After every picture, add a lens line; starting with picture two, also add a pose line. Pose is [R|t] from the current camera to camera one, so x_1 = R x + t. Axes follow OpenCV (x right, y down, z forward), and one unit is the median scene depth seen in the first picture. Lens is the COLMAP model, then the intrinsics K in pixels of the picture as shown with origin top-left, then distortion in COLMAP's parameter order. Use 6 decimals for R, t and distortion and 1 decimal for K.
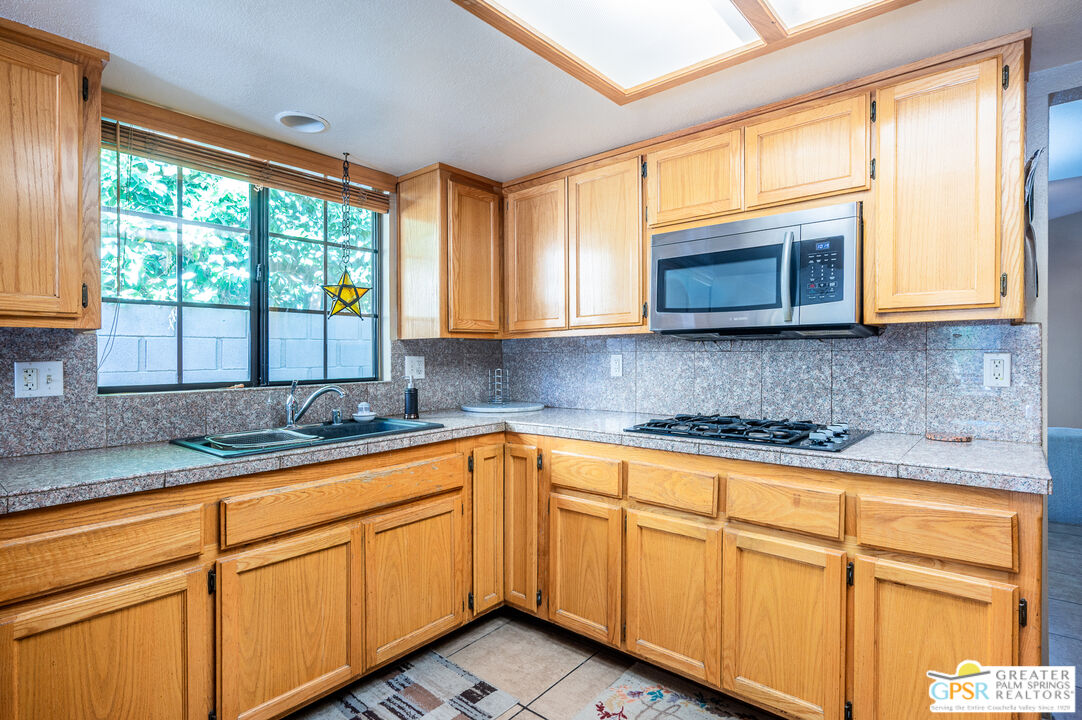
lens RADIAL K [[540.0, 0, 545.9], [0, 540.0, 356.4], [0, 0, 1]] dist [-0.003309, -0.000502]
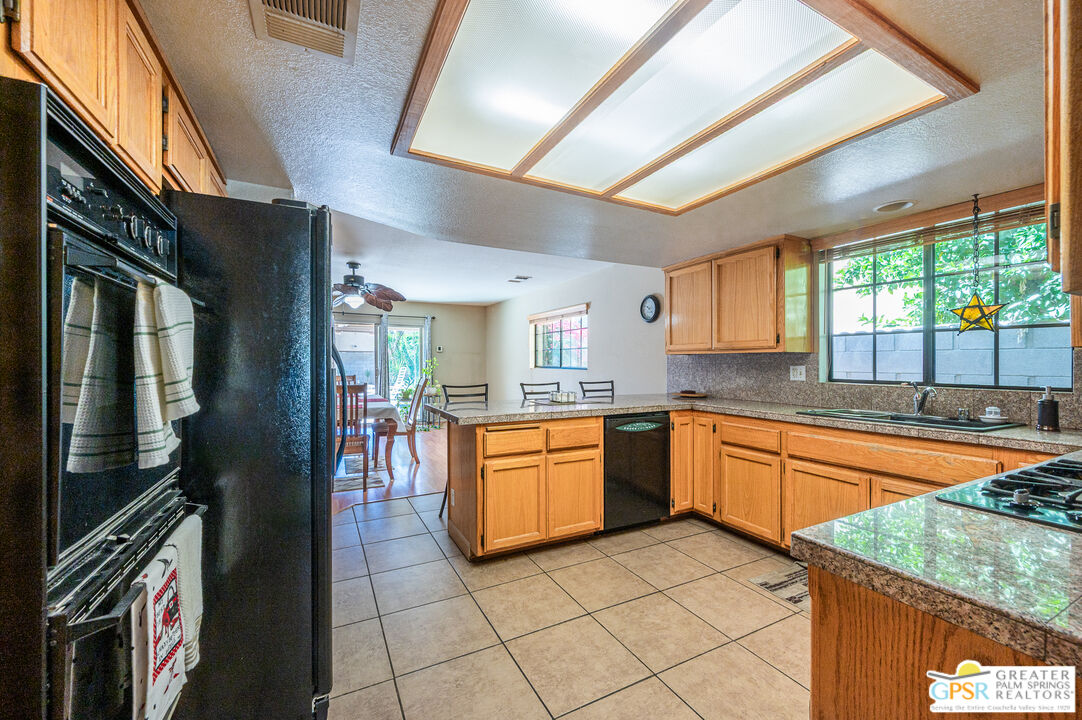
lens RADIAL K [[428.0, 0, 534.8], [0, 428.0, 361.0], [0, 0, 1]] dist [0.004645, -0.000190]
pose [[-0.379593, 0.003854, -0.925145, 1.039494], [-0.006833, 0.999952, 0.006969, -0.013320], [0.925128, 0.008967, -0.379549, 0.552249]]
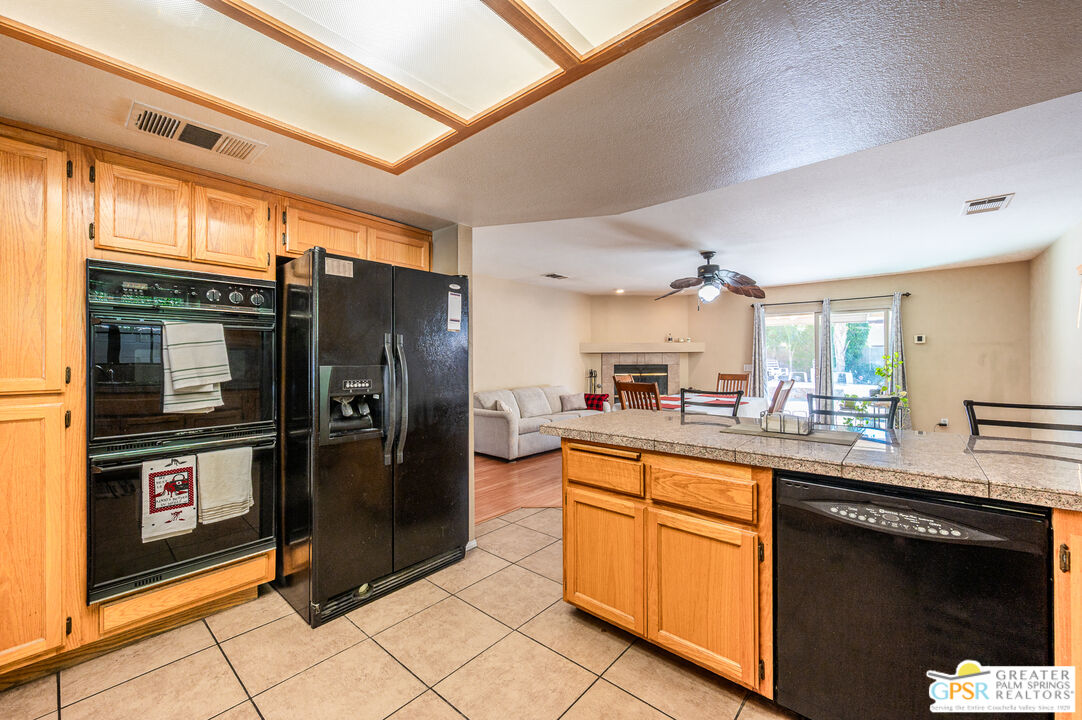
lens RADIAL K [[428.0, 0, 541.6], [0, 428.0, 362.0], [0, 0, 1]] dist [0.004645, -0.000190]
pose [[-0.999931, 0.011444, 0.002459, -0.022917], [0.011472, 0.999868, 0.011498, -0.008962], [-0.002327, 0.011526, -0.999931, 0.936513]]
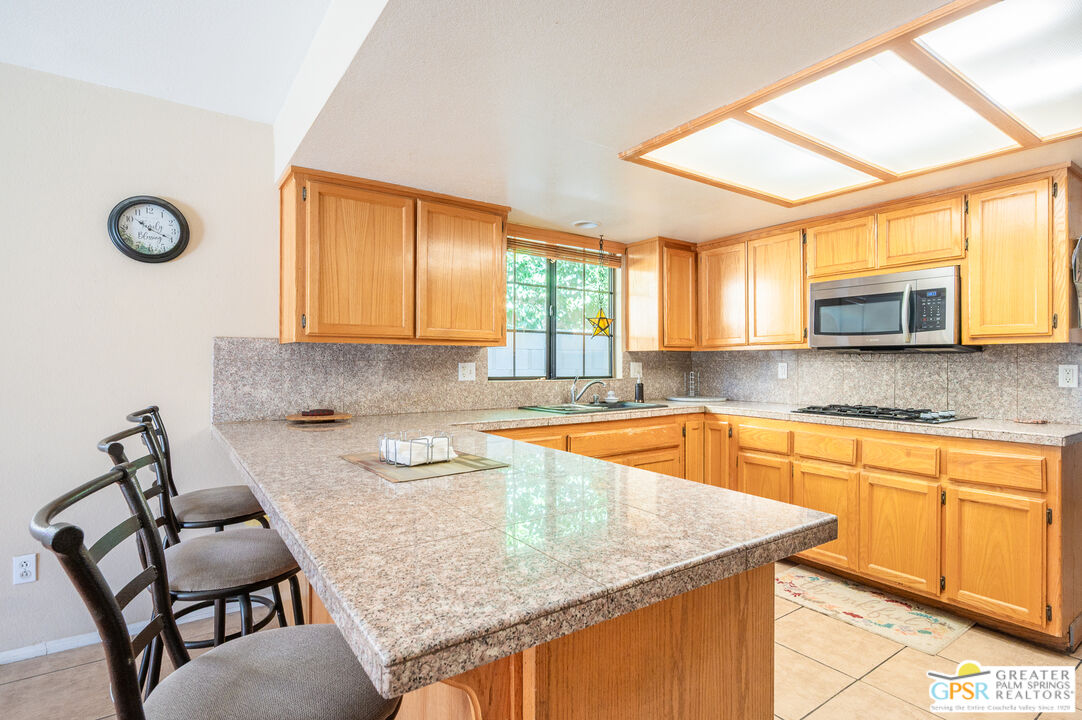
lens RADIAL K [[540.0, 0, 542.1], [0, 540.0, 347.1], [0, 0, 1]] dist [-0.003309, -0.000502]
pose [[0.965672, 0.004168, -0.259730, -0.146832], [-0.012335, 0.999479, -0.029822, 0.006897], [0.259470, 0.032002, 0.965221, -0.698759]]
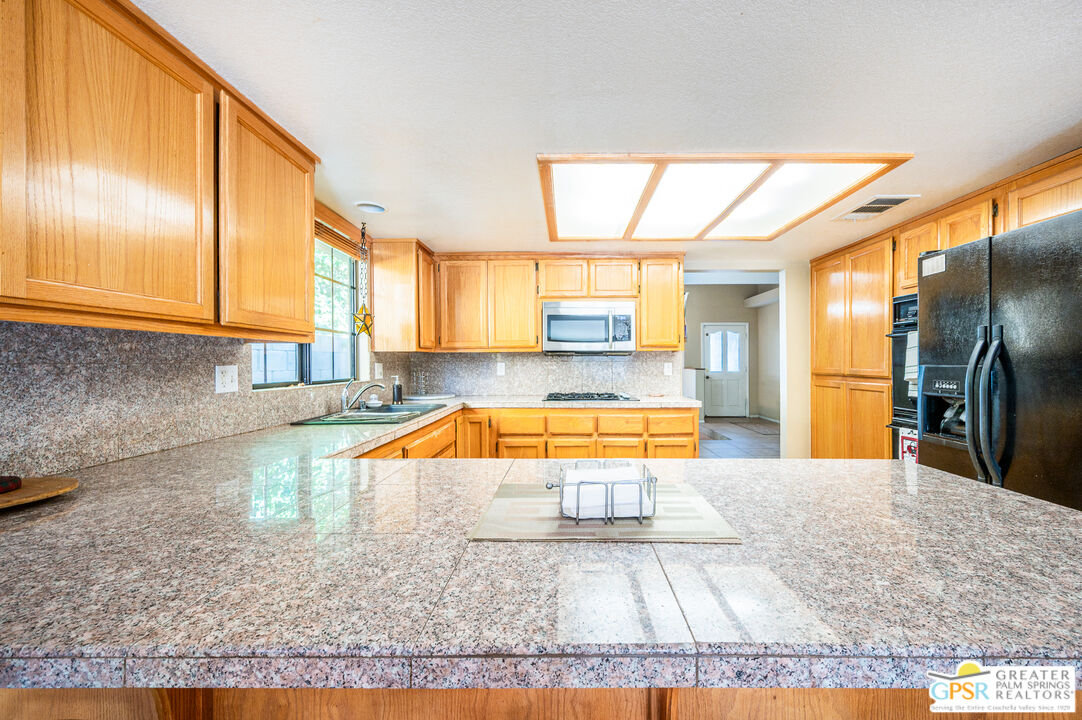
lens RADIAL K [[437.1, 0, 560.0], [0, 437.1, 351.9], [0, 0, 1]] dist [-0.001195, 0.000266]
pose [[0.766313, 0.021006, 0.642124, -0.856122], [-0.000654, 0.999490, -0.031916, 0.008889], [-0.642467, 0.024038, 0.765936, -0.281369]]
